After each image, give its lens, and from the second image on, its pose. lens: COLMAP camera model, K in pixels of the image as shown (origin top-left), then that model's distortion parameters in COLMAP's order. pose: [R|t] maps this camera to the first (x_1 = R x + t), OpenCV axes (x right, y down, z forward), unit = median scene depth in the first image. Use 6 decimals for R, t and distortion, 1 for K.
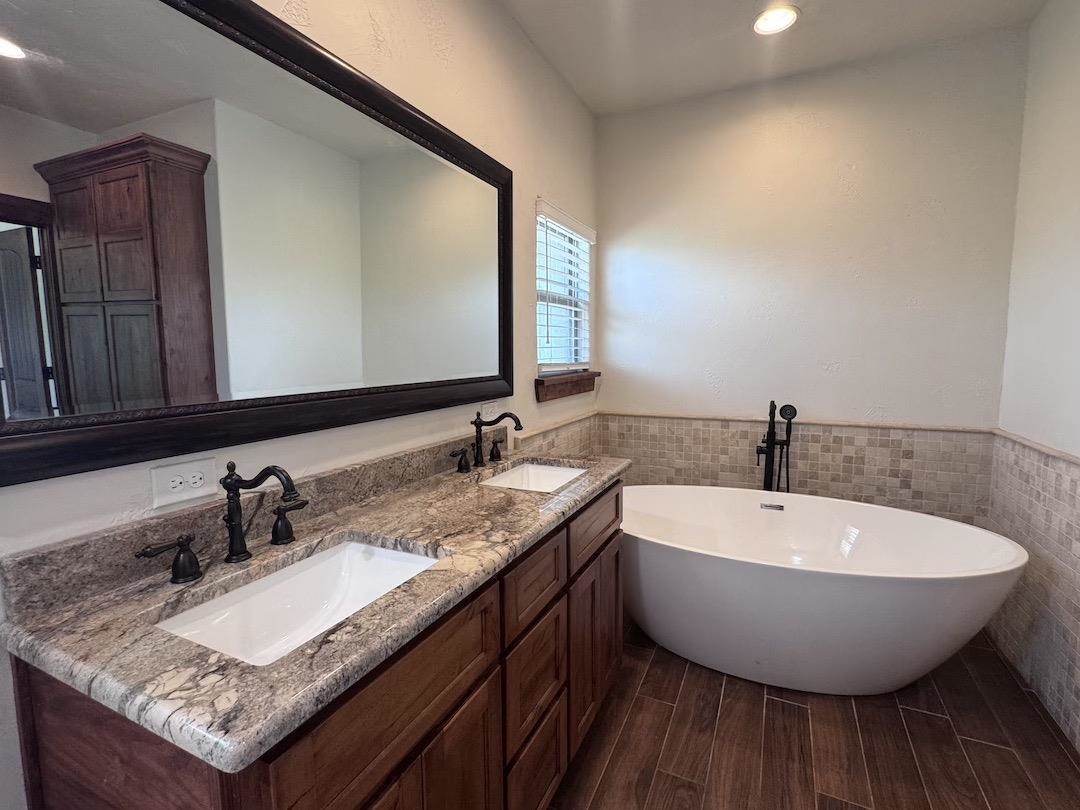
lens RADIAL K [[502.1, 0, 544.3], [0, 502.1, 410.5], [0, 0, 1]] dist [-0.000534, -0.000674]
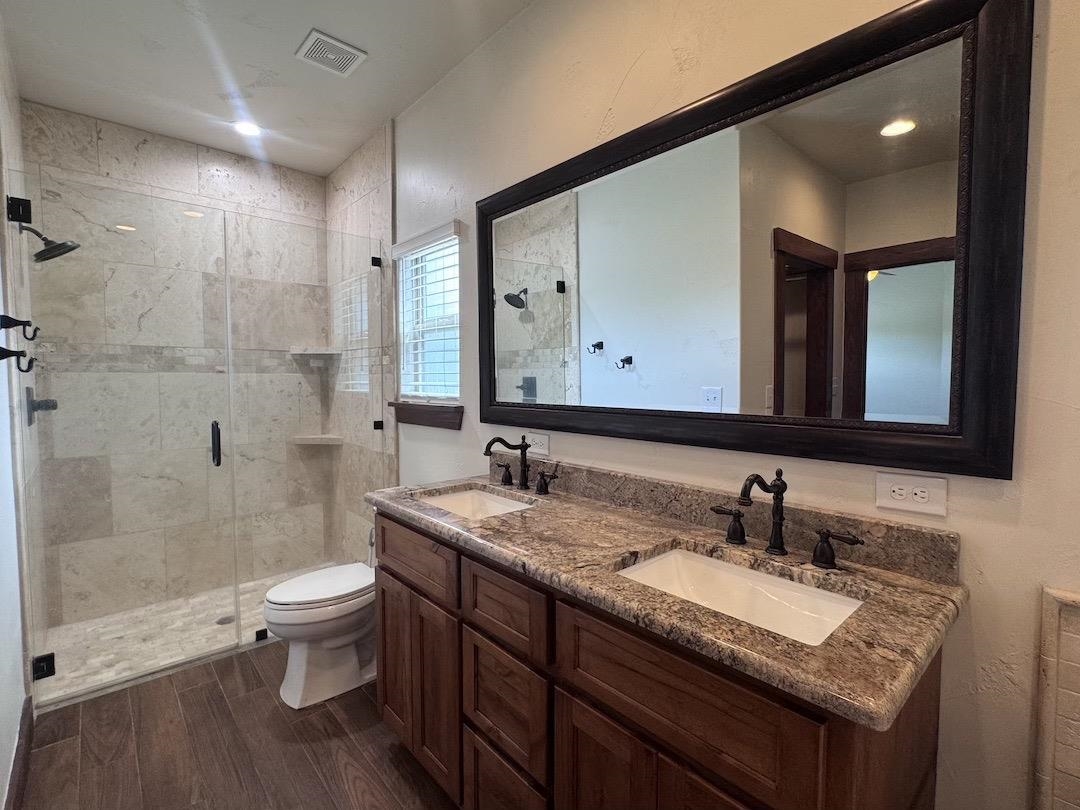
lens RADIAL K [[502.1, 0, 542.3], [0, 502.1, 398.1], [0, 0, 1]] dist [-0.000534, -0.000674]
pose [[-0.395455, 0.037845, -0.917705, 0.750968], [-0.104261, 0.990843, 0.085789, -0.143897], [0.912548, 0.129607, -0.387888, 1.249730]]
